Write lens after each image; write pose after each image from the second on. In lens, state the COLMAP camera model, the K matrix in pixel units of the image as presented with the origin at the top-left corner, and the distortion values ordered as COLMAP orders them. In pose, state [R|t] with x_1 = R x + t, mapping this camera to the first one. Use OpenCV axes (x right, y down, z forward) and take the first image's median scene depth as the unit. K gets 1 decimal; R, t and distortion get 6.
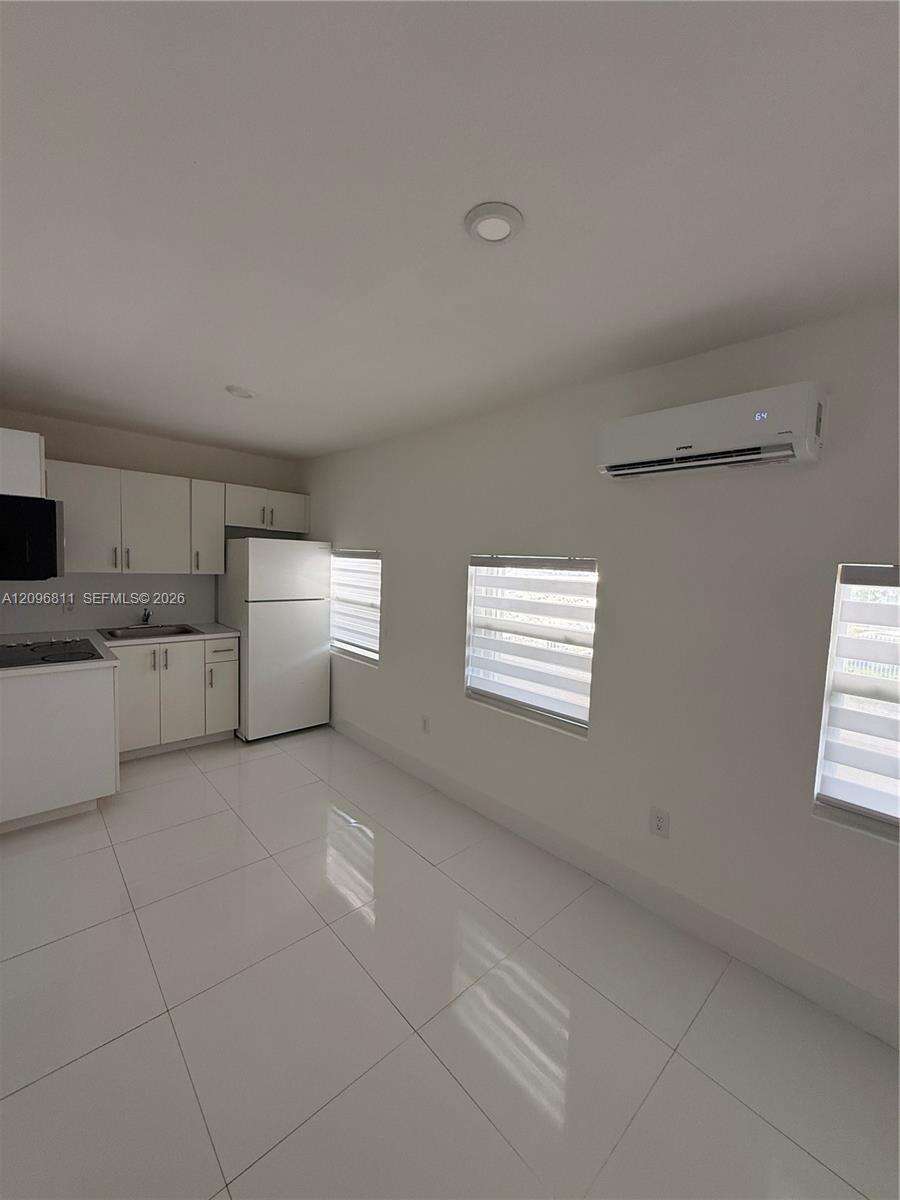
lens RADIAL K [[485.8, 0, 456.0], [0, 485.8, 606.7], [0, 0, 1]] dist [0.020563, -0.000140]
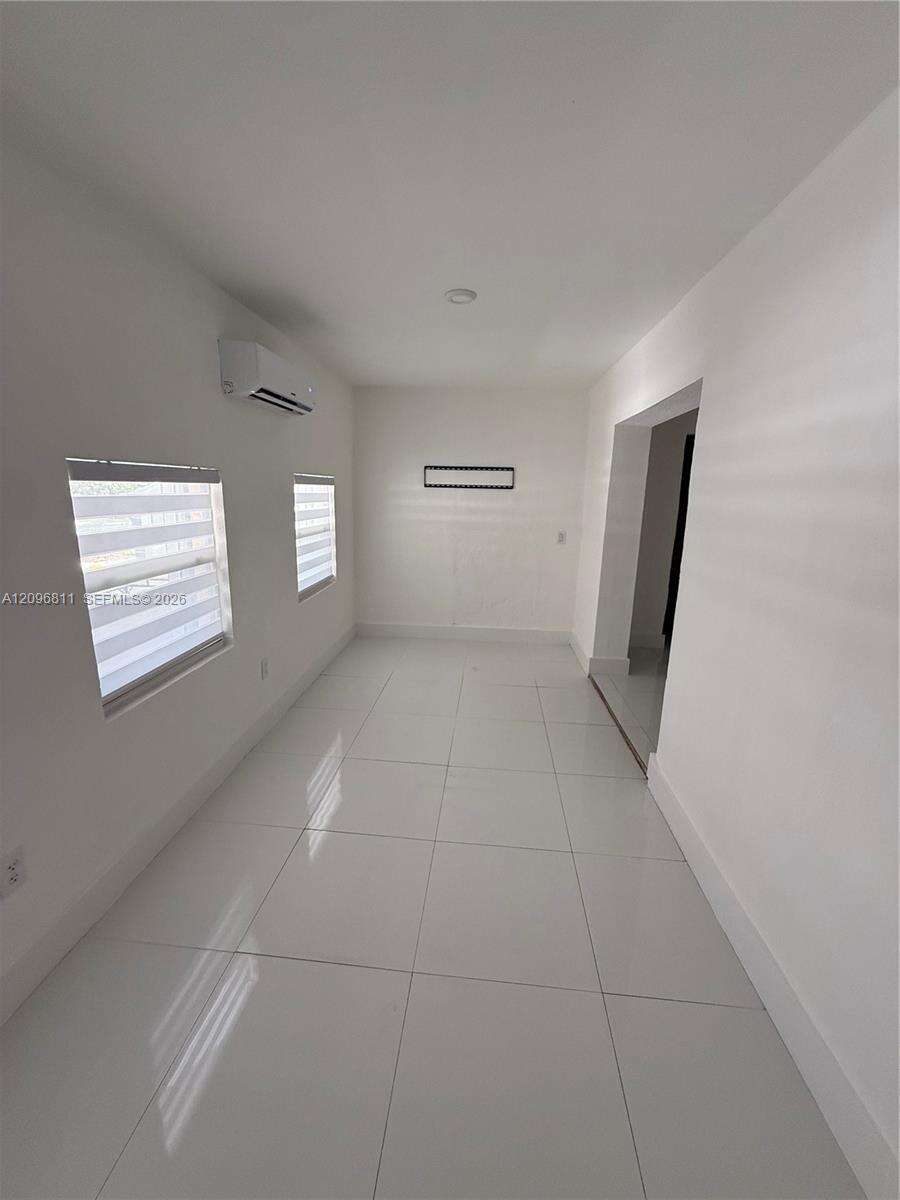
lens RADIAL K [[485.8, 0, 446.8], [0, 485.8, 596.0], [0, 0, 1]] dist [0.020563, -0.000140]
pose [[-0.675024, -0.202451, 0.709476, -0.489707], [0.030283, 0.953203, 0.300811, -0.084580], [-0.737174, 0.224539, -0.637304, 0.814875]]
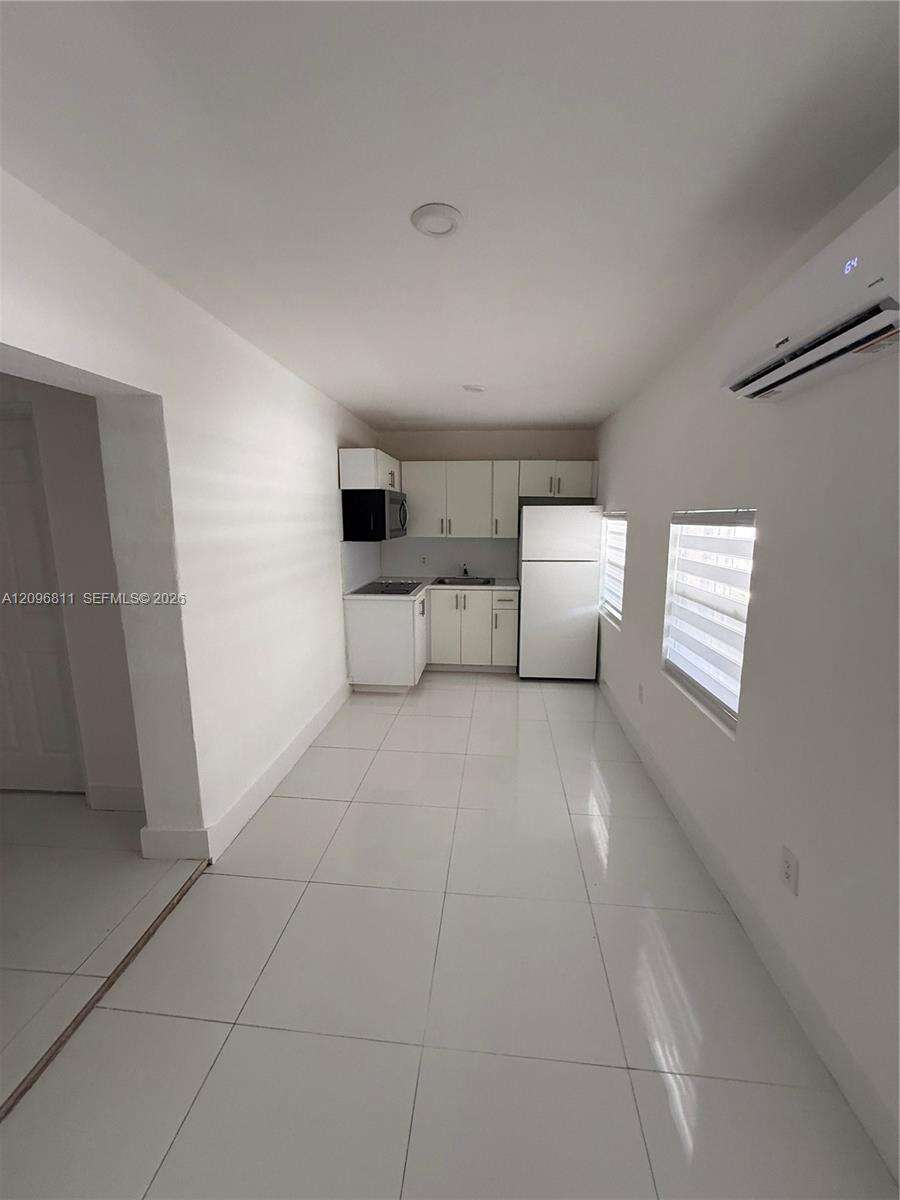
lens RADIAL K [[485.8, 0, 445.4], [0, 485.8, 606.2], [0, 0, 1]] dist [0.020563, -0.000140]
pose [[0.678816, 0.094977, -0.728141, 0.317742], [-0.047153, 0.995191, 0.085852, 0.006996], [0.732793, -0.023943, 0.680030, 0.059874]]
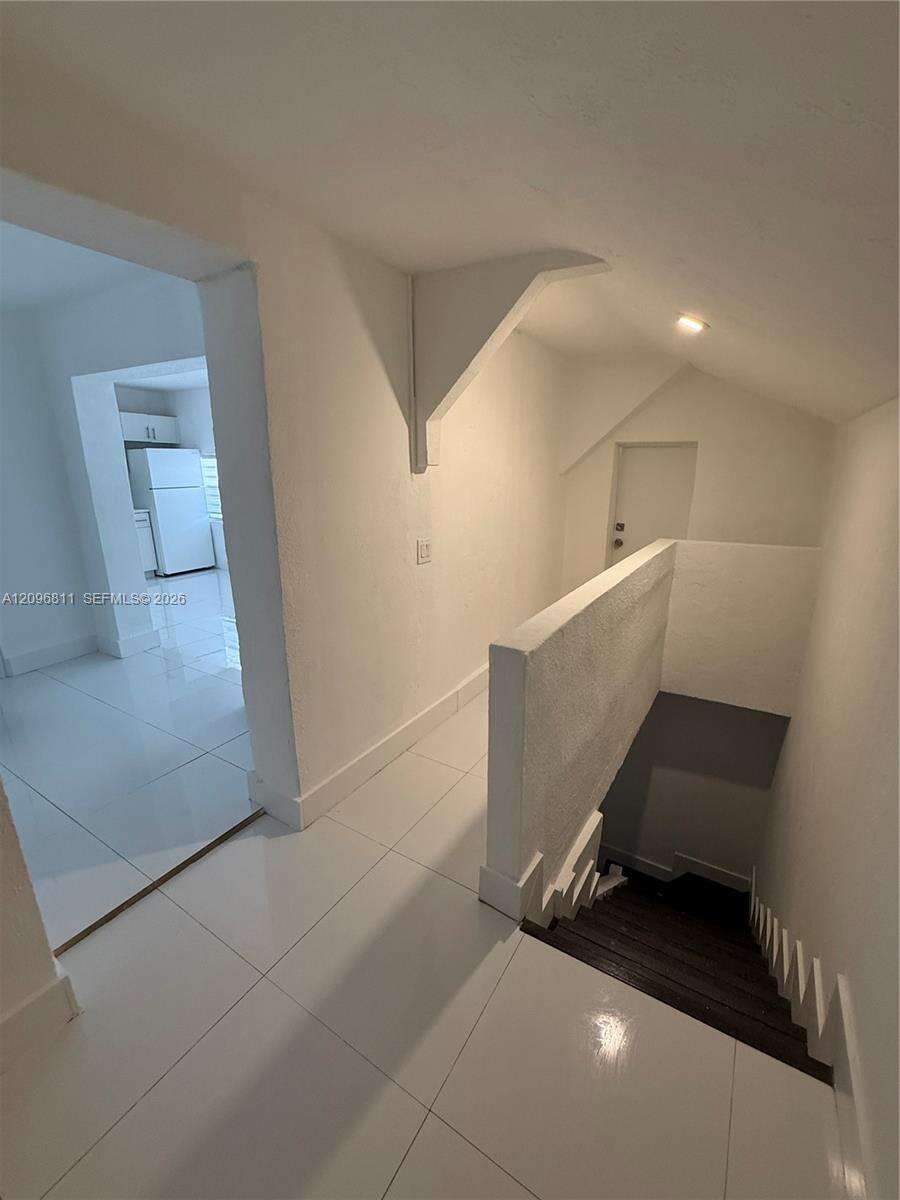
lens RADIAL K [[485.8, 0, 451.6], [0, 485.8, 595.3], [0, 0, 1]] dist [0.020563, -0.000140]
pose [[0.962456, -0.111492, 0.247482, 0.095830], [0.065158, 0.979988, 0.188090, 0.096888], [-0.263500, -0.164903, 0.950460, -0.903390]]
